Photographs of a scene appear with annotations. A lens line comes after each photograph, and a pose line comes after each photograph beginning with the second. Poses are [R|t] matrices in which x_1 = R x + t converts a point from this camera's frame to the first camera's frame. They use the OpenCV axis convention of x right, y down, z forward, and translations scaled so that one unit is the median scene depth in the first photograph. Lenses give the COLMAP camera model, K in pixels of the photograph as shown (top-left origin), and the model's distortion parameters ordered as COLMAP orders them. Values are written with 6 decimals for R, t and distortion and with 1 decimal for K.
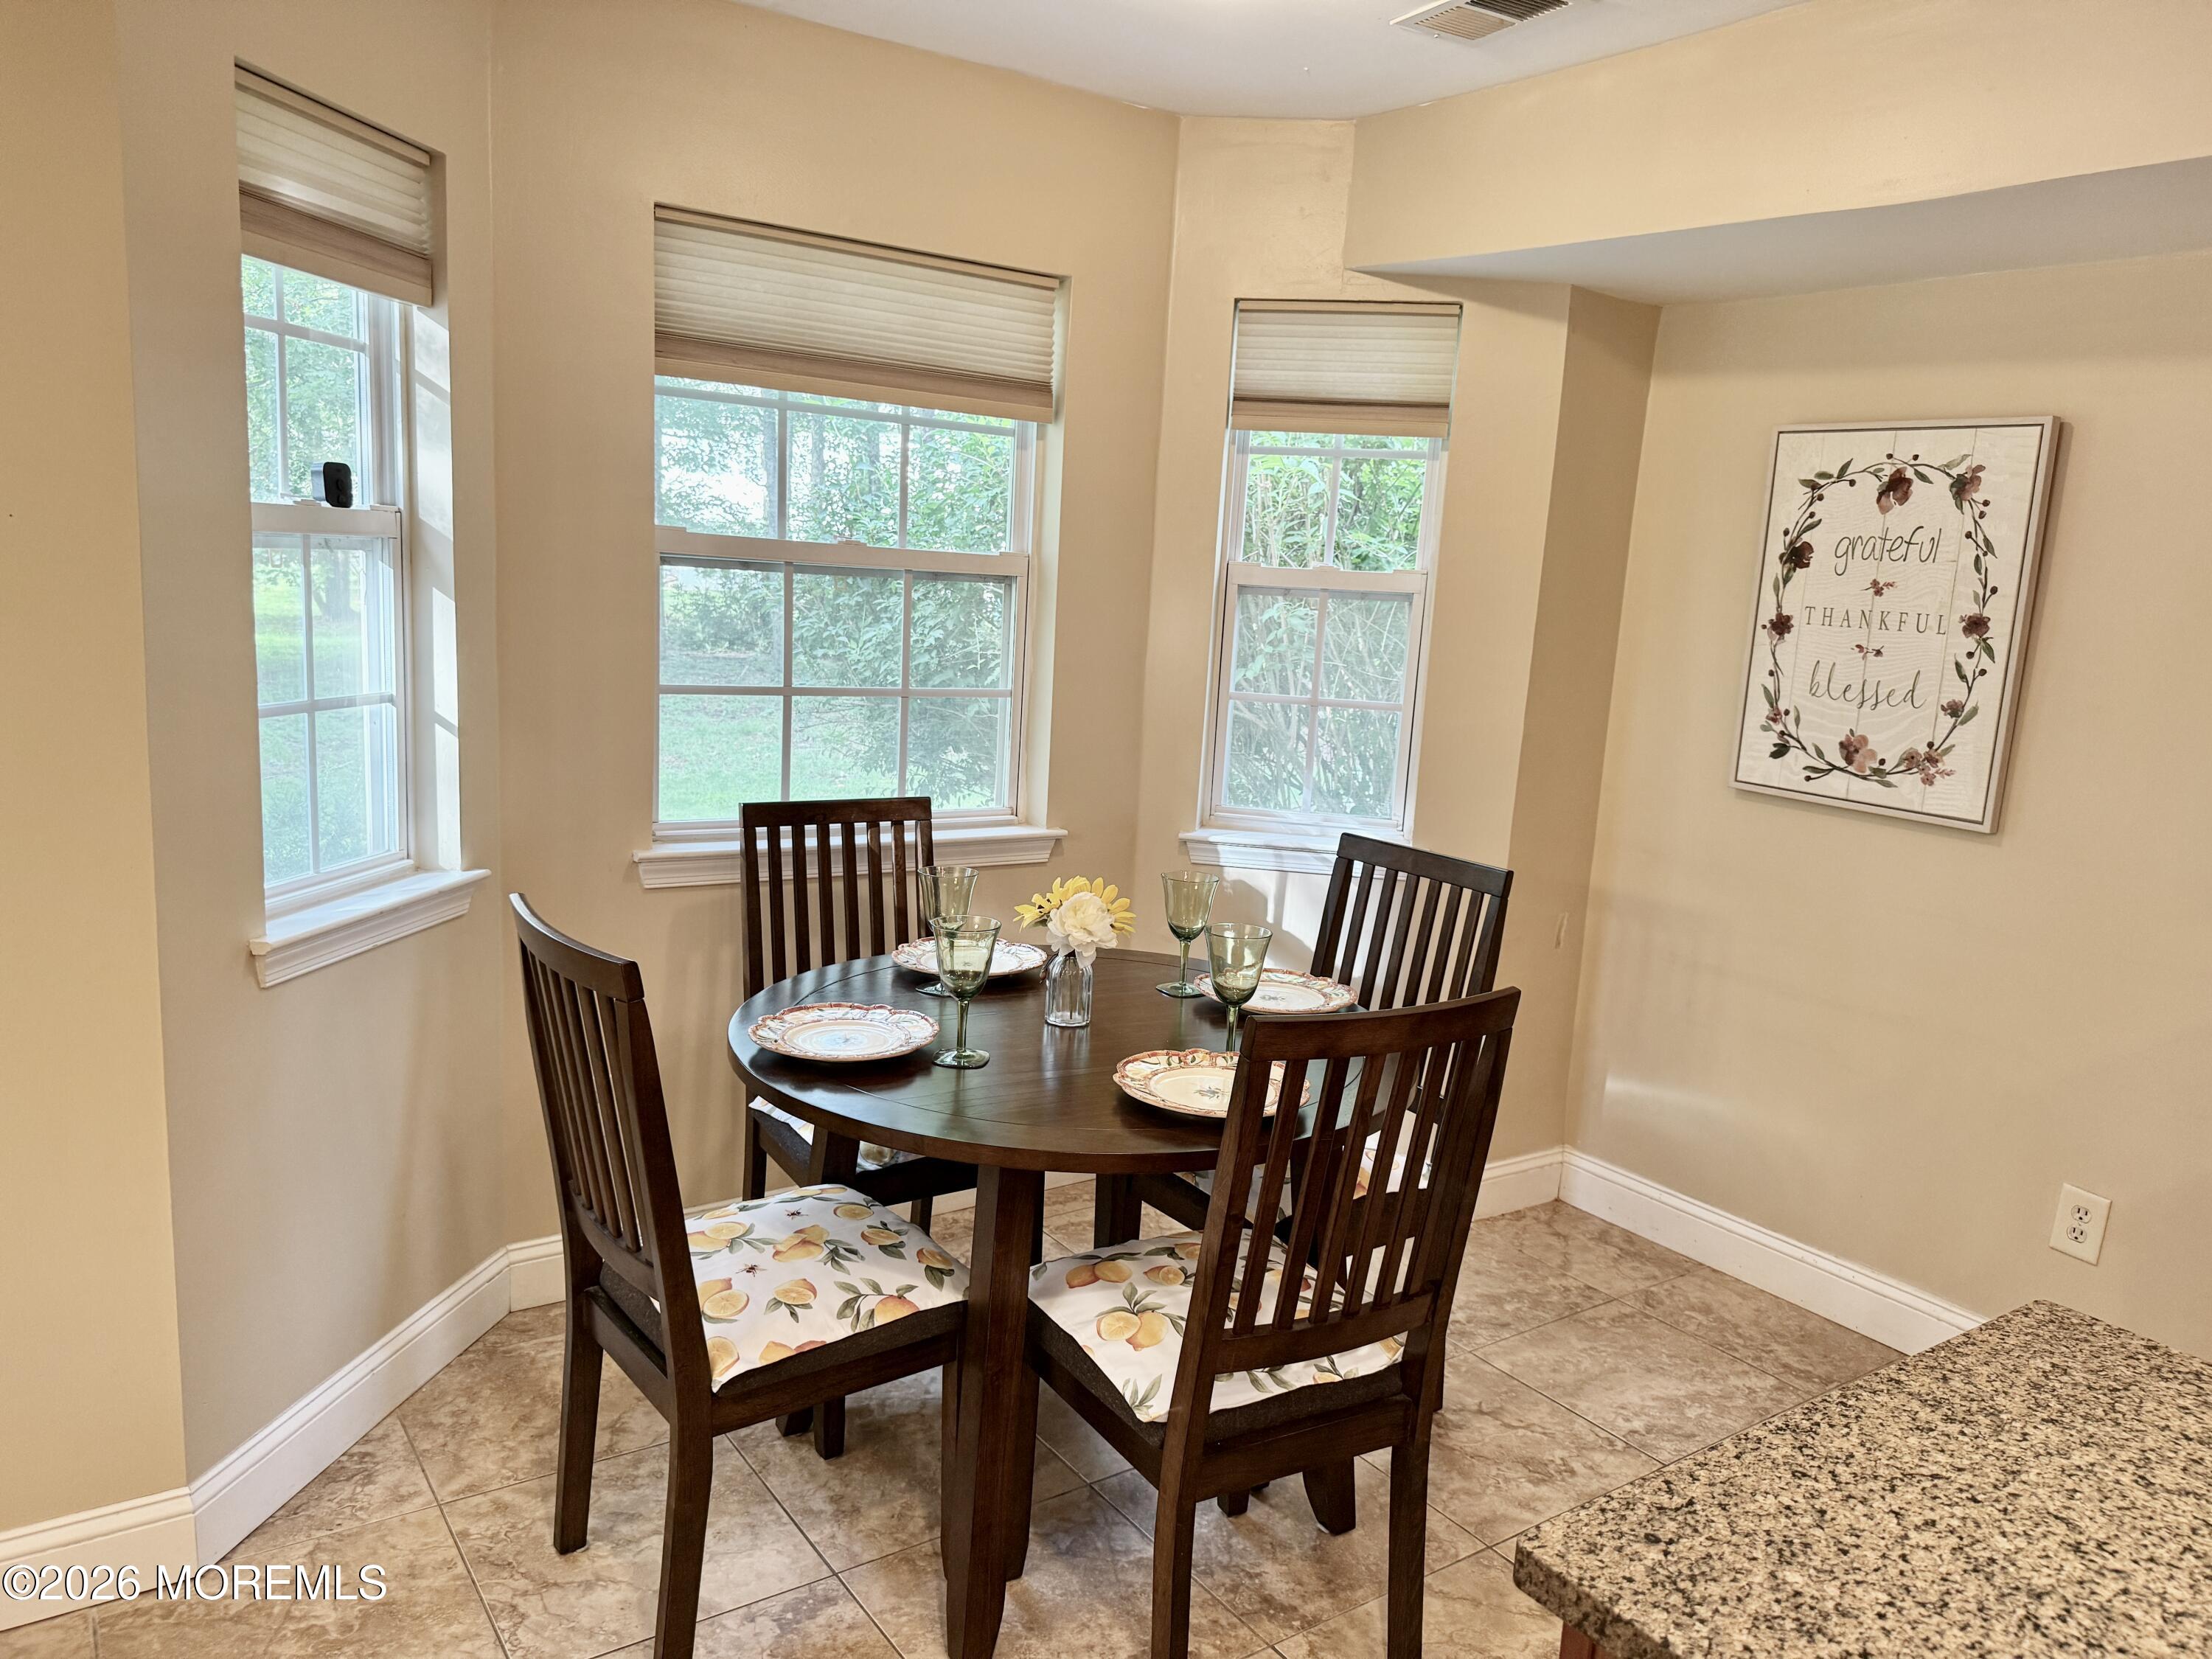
lens RADIAL K [[1544.4, 0, 1102.3], [0, 1544.4, 844.9], [0, 0, 1]] dist [0.132593, -0.222477]
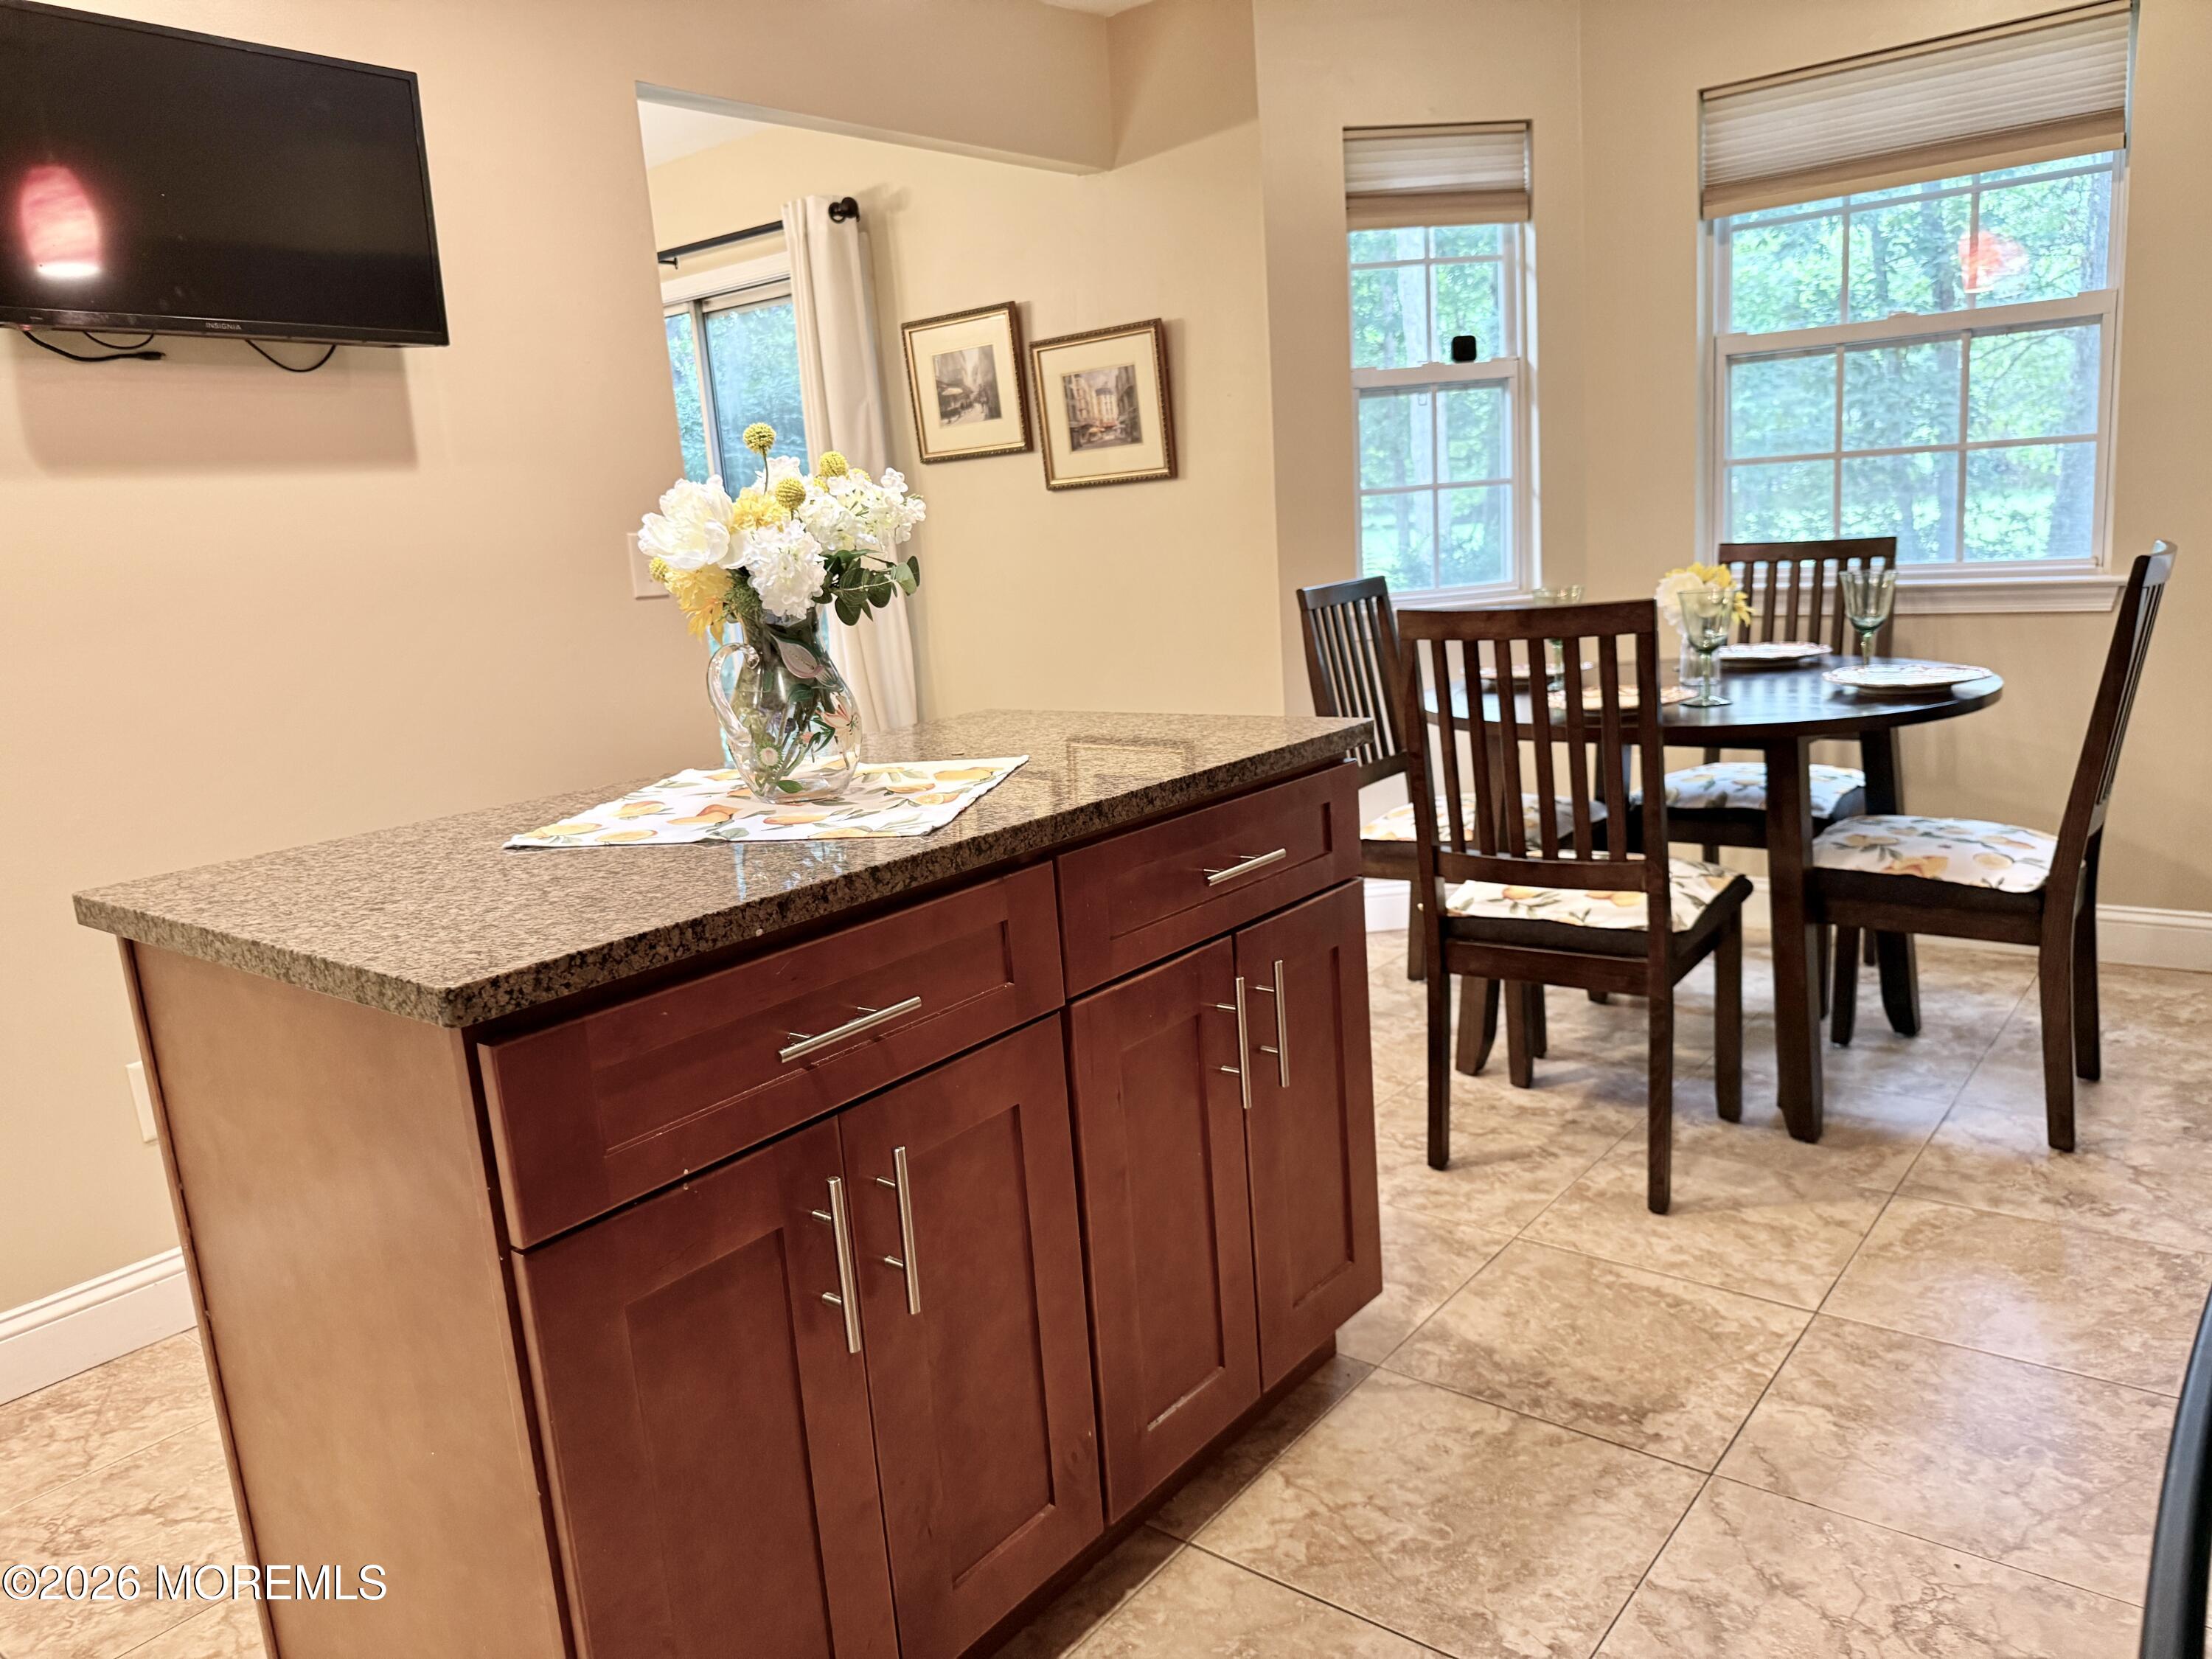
lens RADIAL K [[1556.0, 0, 1115.8], [0, 1556.0, 841.8], [0, 0, 1]] dist [0.048165, -0.074205]
pose [[0.277873, 0.127272, -0.952149, 0.935146], [-0.080953, 0.990761, 0.108809, 0.123666], [0.957201, 0.046844, 0.285609, 0.168208]]
